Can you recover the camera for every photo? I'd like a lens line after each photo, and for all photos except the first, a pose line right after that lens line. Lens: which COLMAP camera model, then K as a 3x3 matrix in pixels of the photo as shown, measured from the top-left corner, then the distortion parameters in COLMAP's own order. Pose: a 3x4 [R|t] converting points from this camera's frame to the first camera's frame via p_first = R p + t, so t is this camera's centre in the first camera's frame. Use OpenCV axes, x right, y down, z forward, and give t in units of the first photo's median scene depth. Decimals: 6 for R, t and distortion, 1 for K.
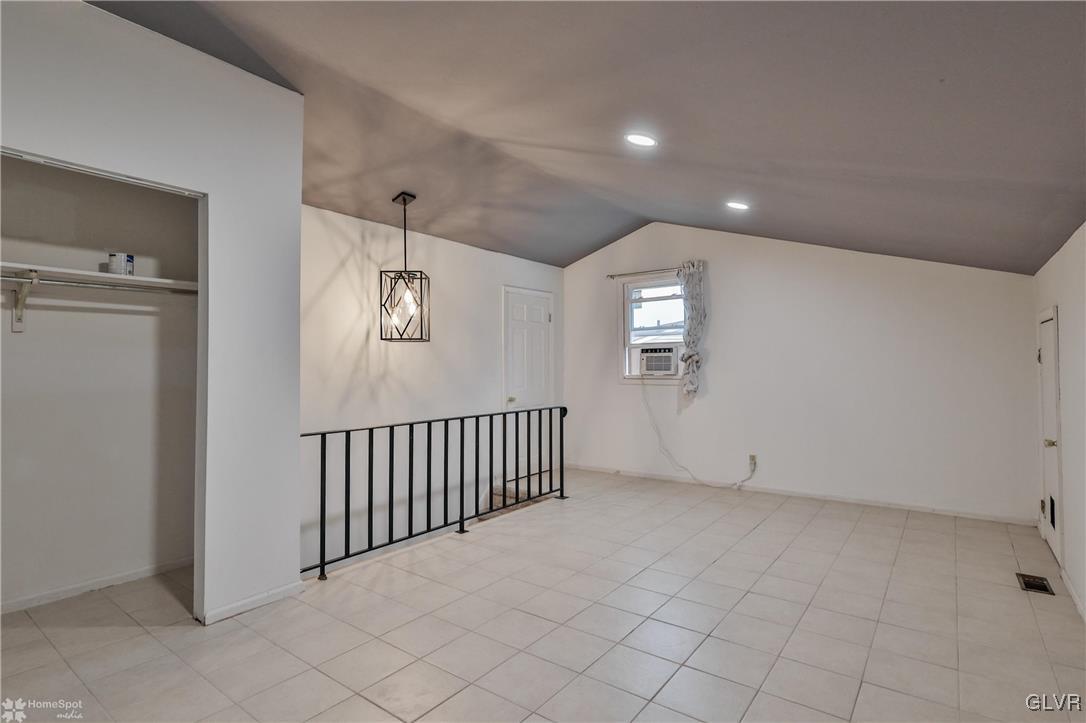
lens RADIAL K [[549.2, 0, 548.1], [0, 549.2, 364.1], [0, 0, 1]] dist [0.001830, 0.000593]
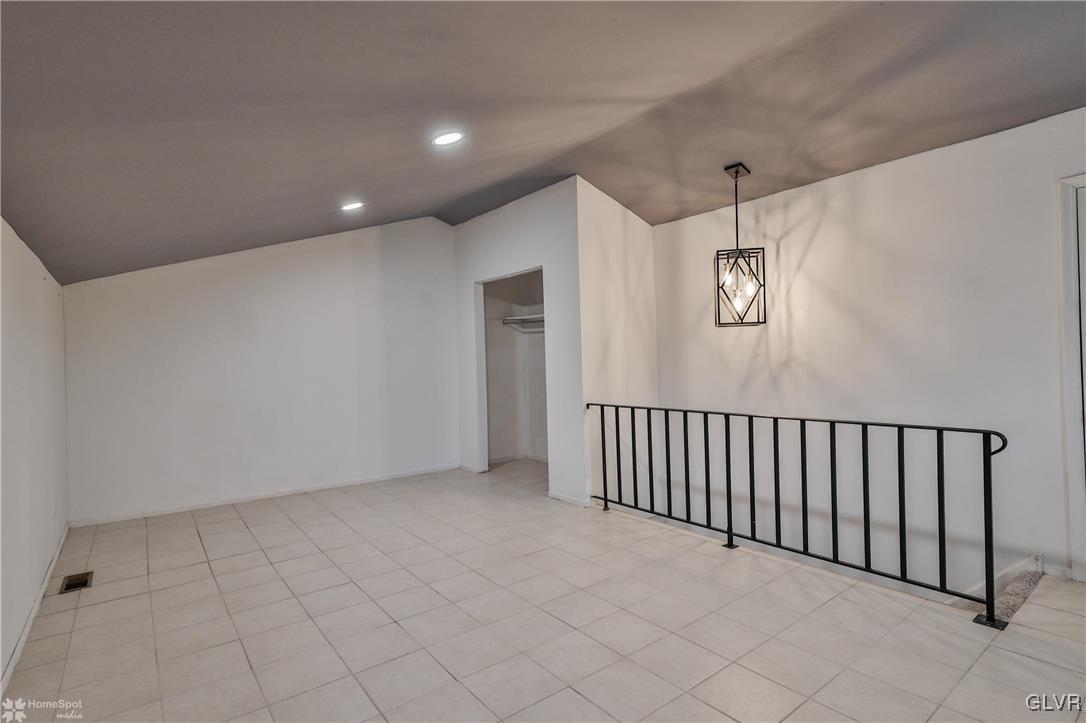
lens RADIAL K [[549.2, 0, 549.3], [0, 549.2, 360.4], [0, 0, 1]] dist [0.001830, 0.000593]
pose [[-0.287599, 0.014654, -0.957639, 0.719934], [0.039963, 0.999196, 0.003289, 0.000627], [0.956917, -0.037325, -0.287953, 0.956346]]
